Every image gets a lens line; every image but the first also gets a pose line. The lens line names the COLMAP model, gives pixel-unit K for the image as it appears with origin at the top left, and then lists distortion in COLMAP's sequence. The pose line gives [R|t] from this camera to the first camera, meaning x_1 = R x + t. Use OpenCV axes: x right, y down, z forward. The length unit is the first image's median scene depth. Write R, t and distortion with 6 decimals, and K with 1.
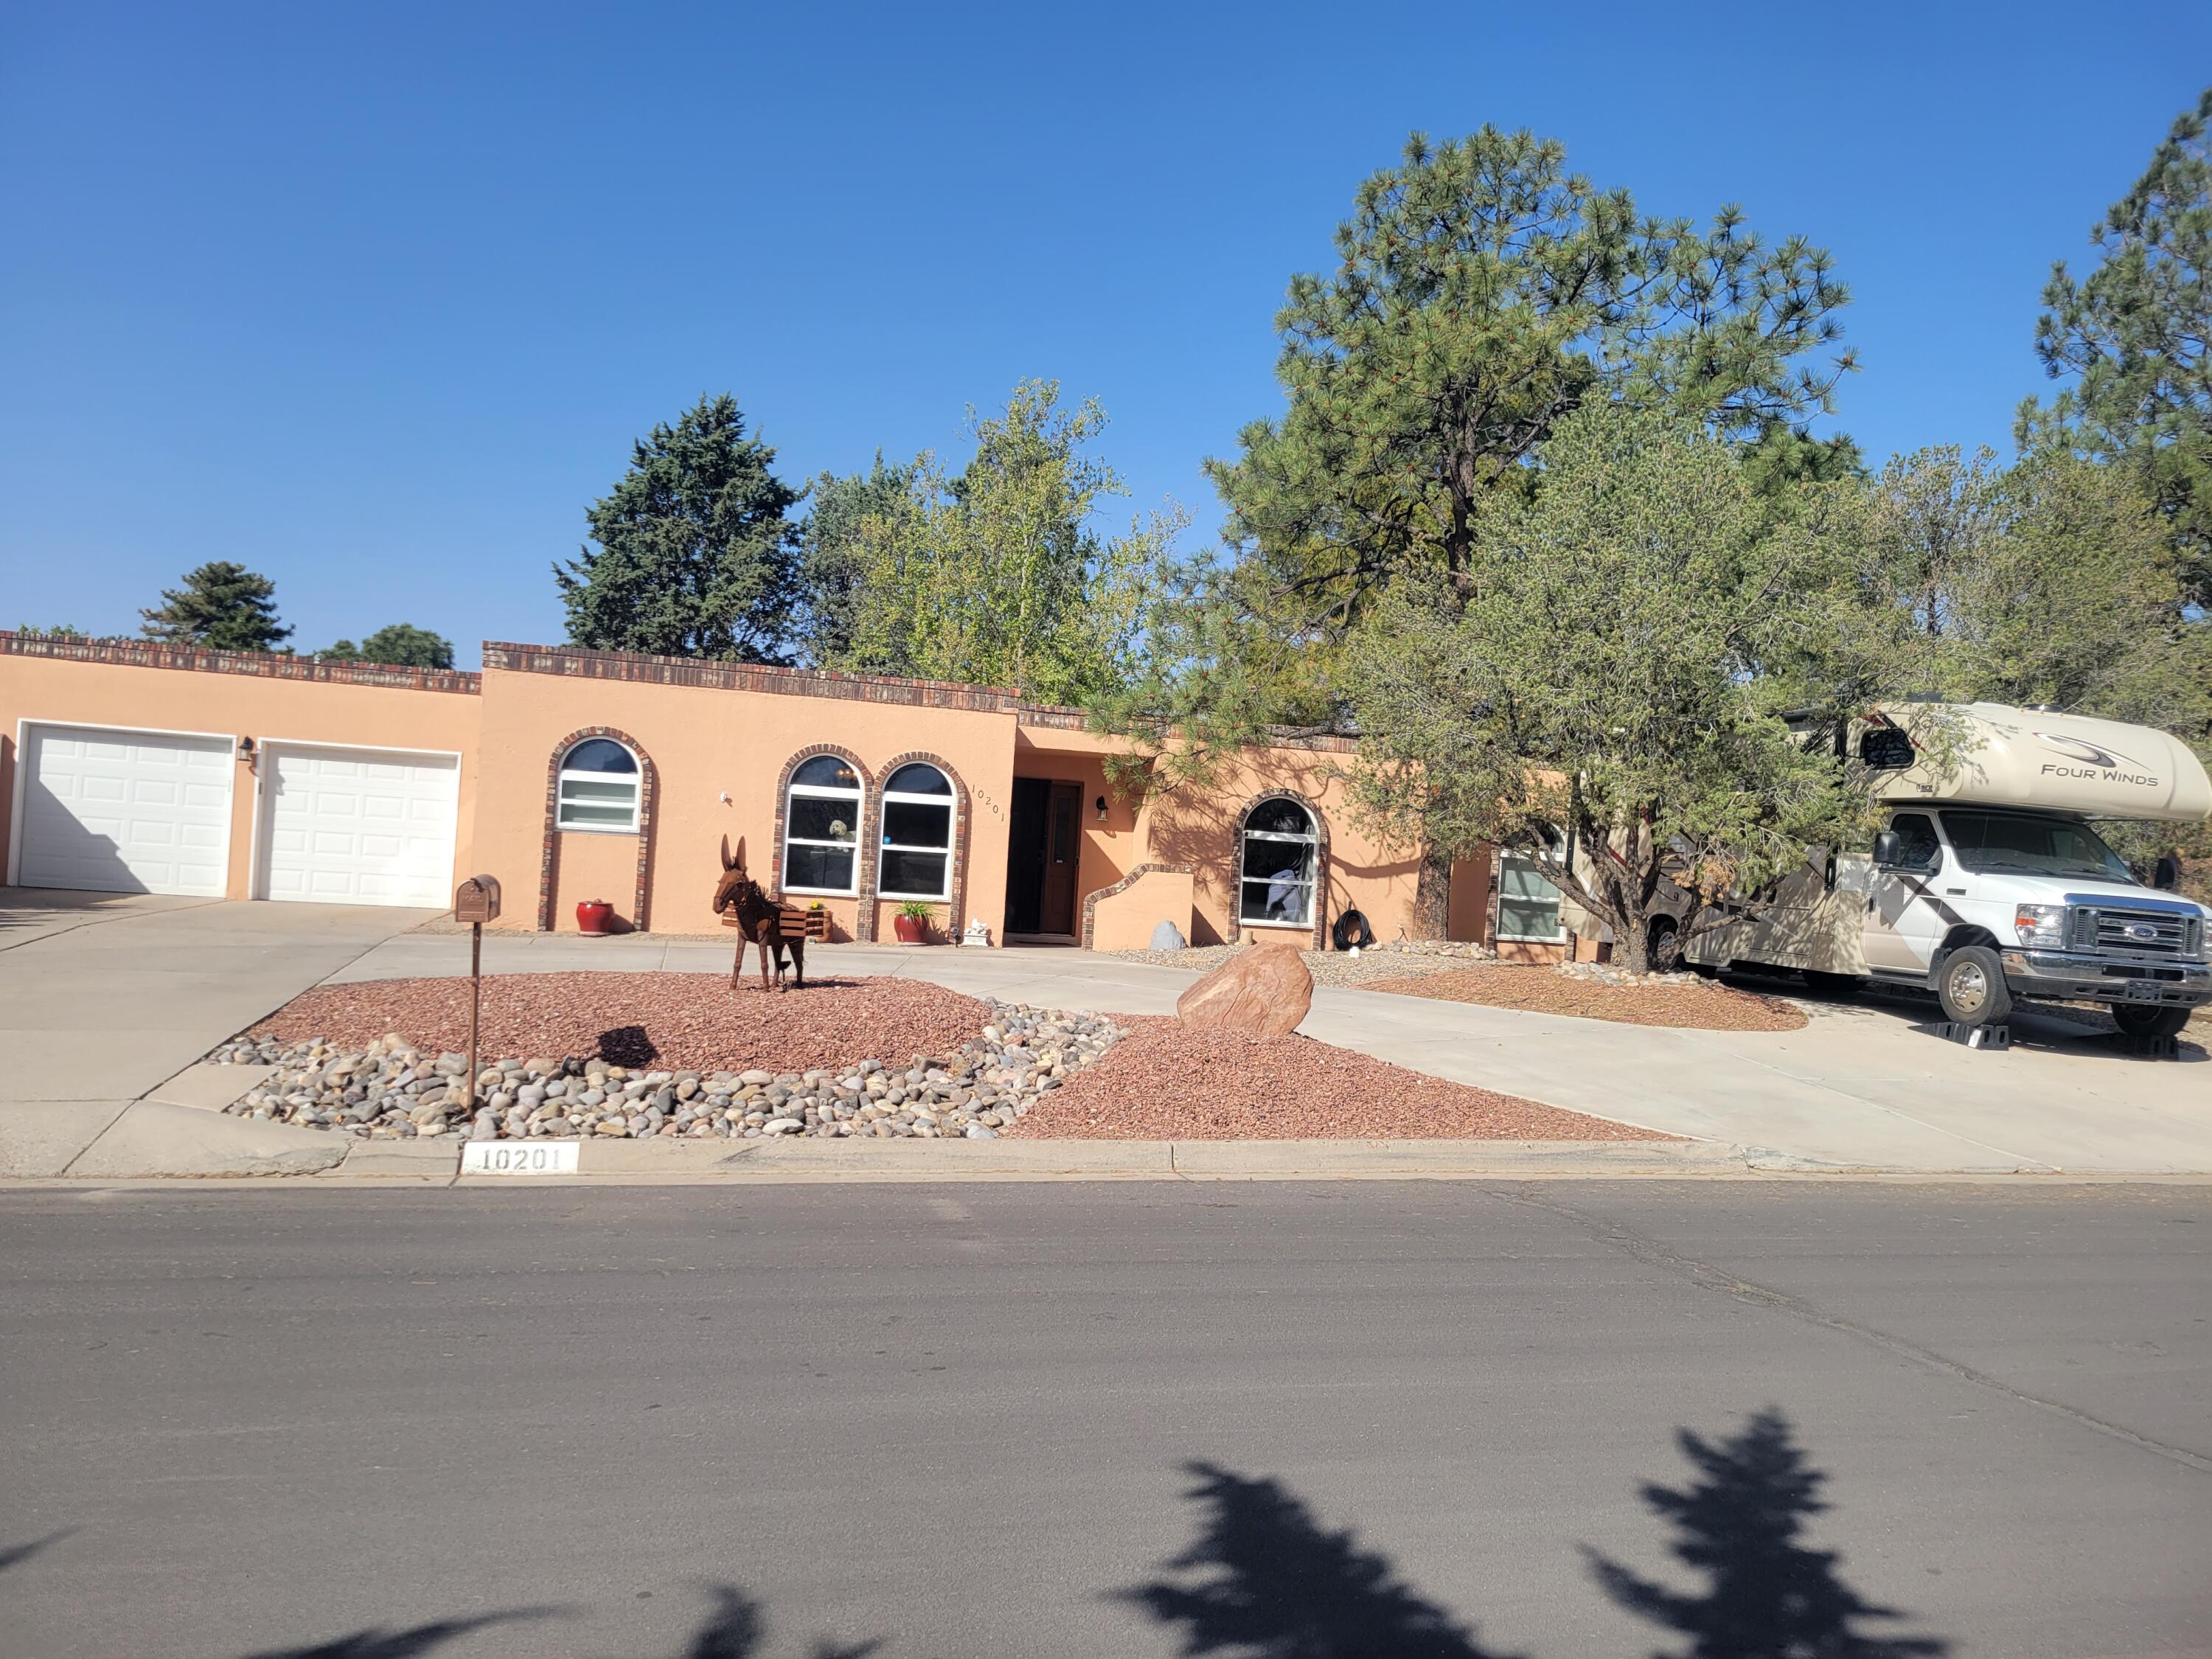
lens RADIAL K [[1654.5, 0, 1091.9], [0, 1654.5, 846.1], [0, 0, 1]] dist [0.047518, -0.024800]
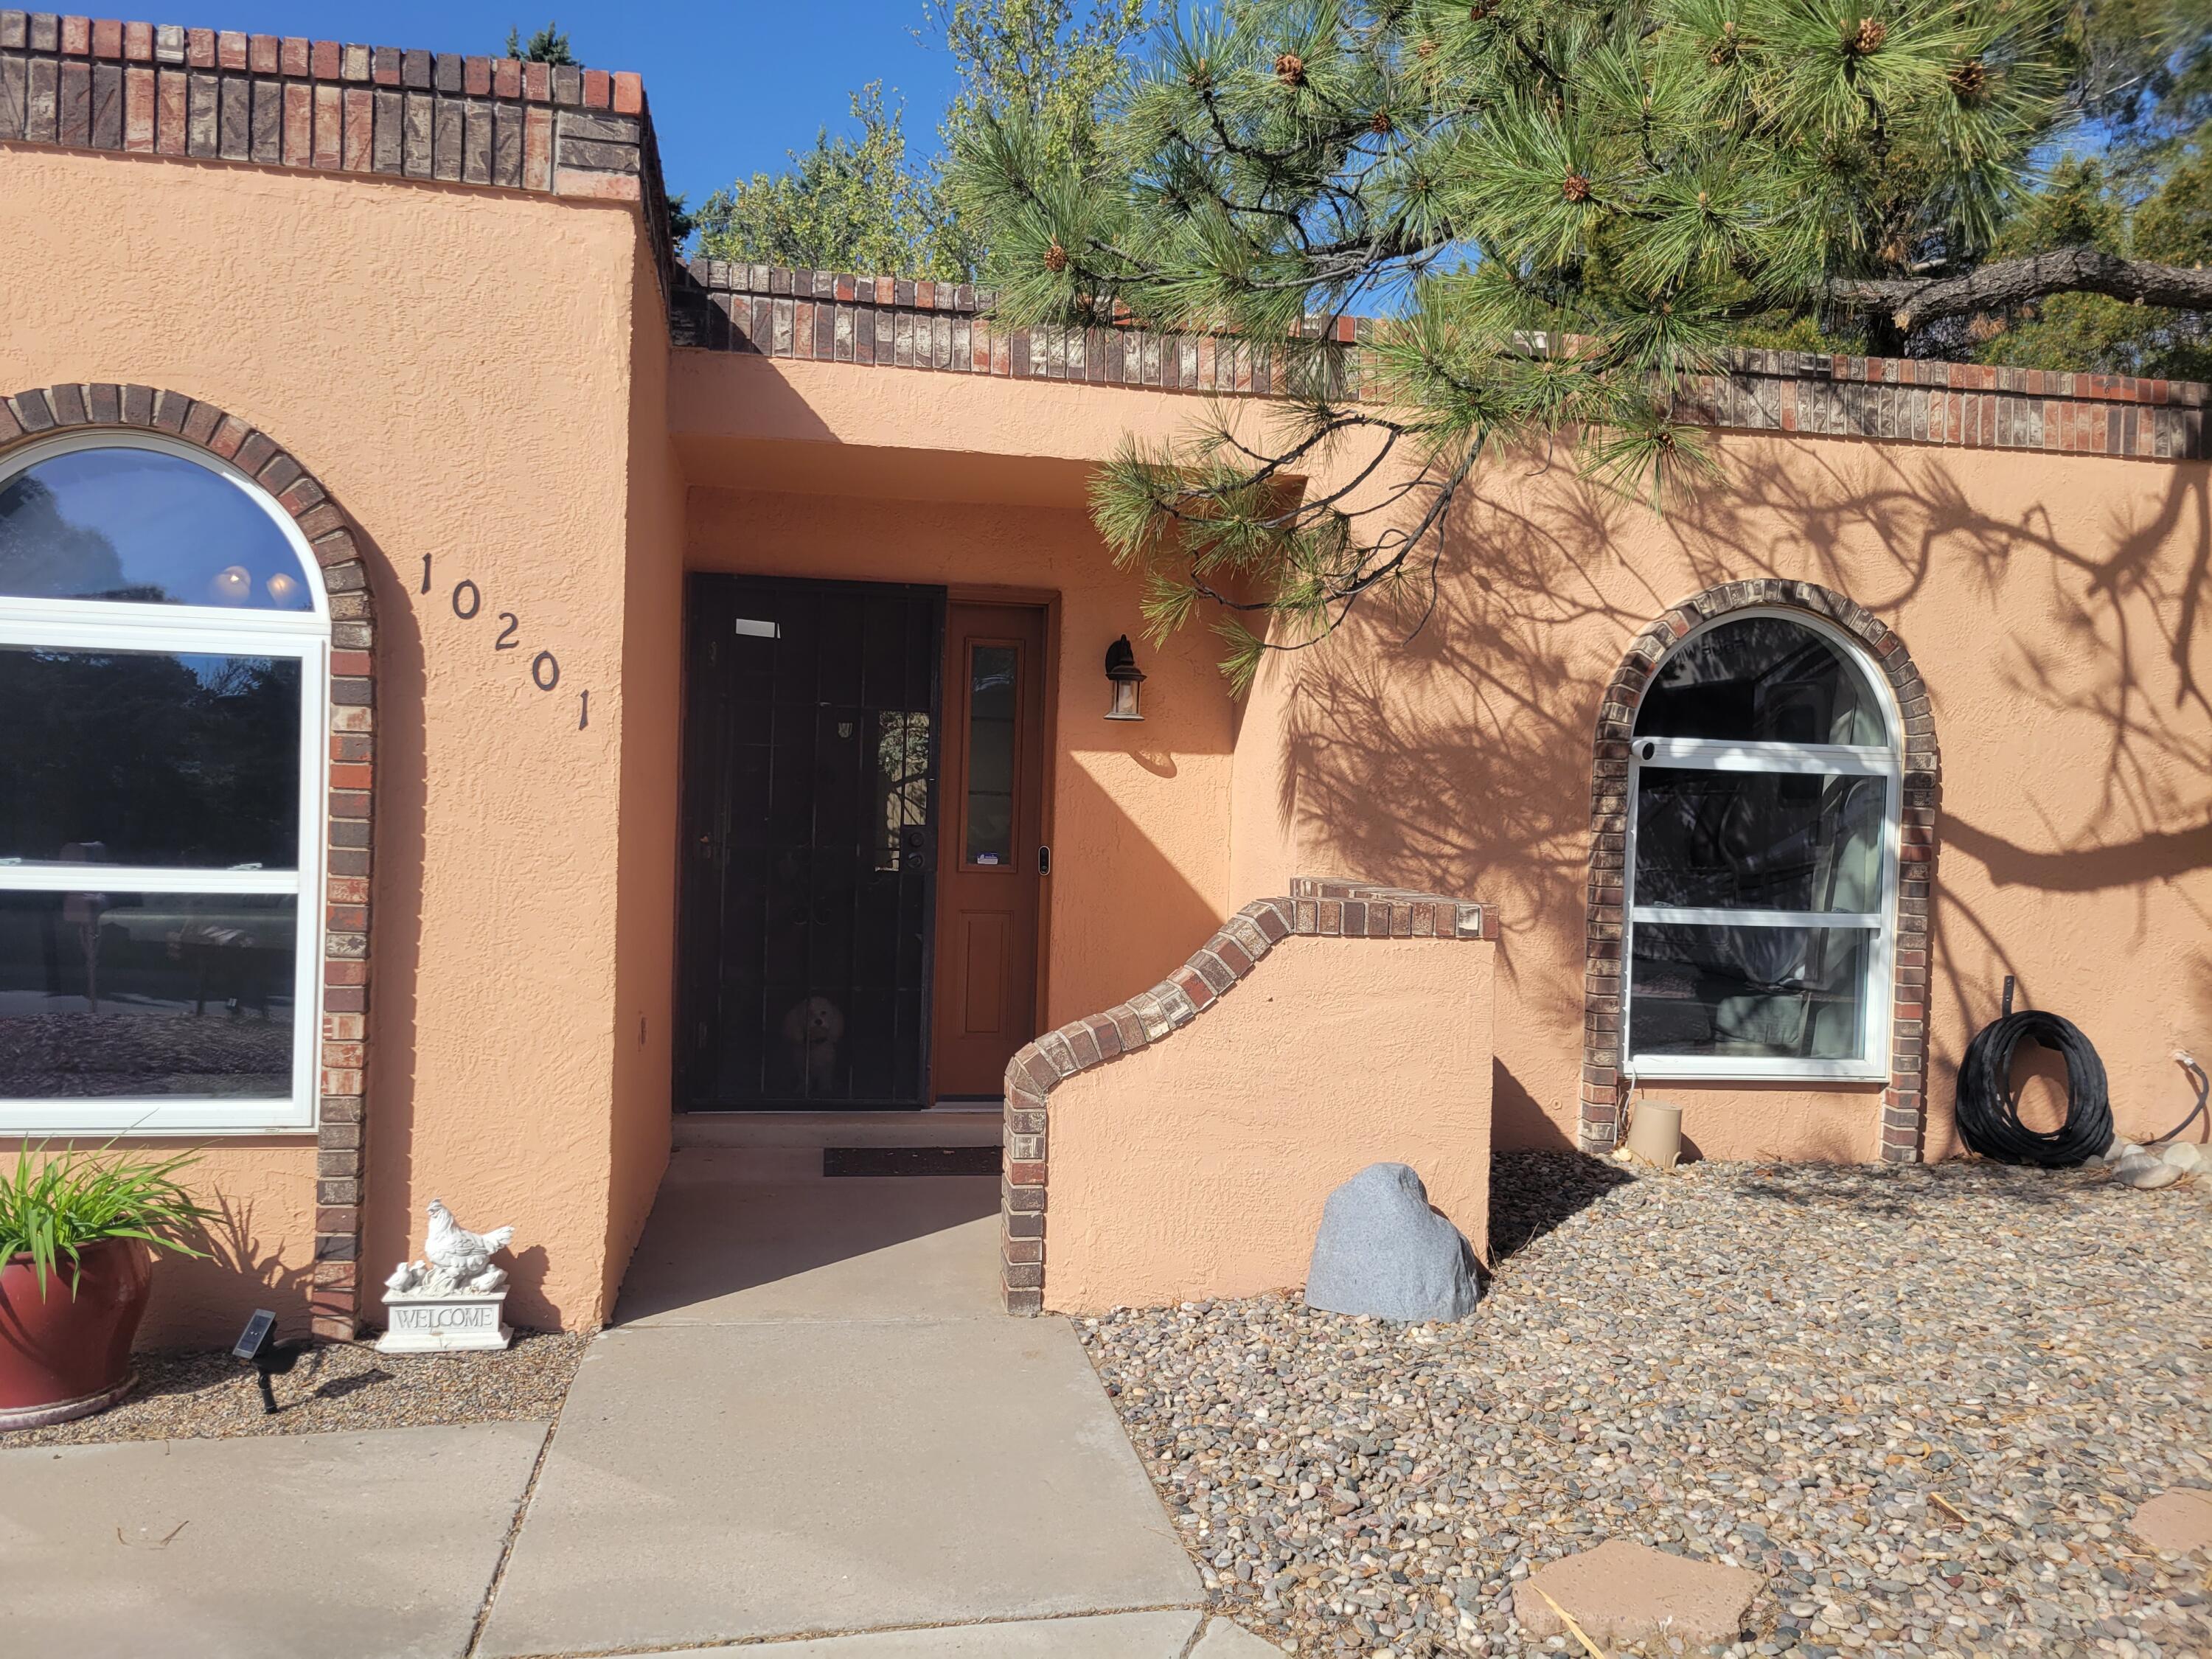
lens RADIAL K [[1654.5, 0, 1106.2], [0, 1654.5, 828.5], [0, 0, 1]] dist [0.047518, -0.024800]
pose [[0.997310, -0.027574, -0.067914, 0.023028], [0.030328, 0.998745, 0.039859, -0.007877], [0.066730, -0.041811, 0.996895, 0.720296]]
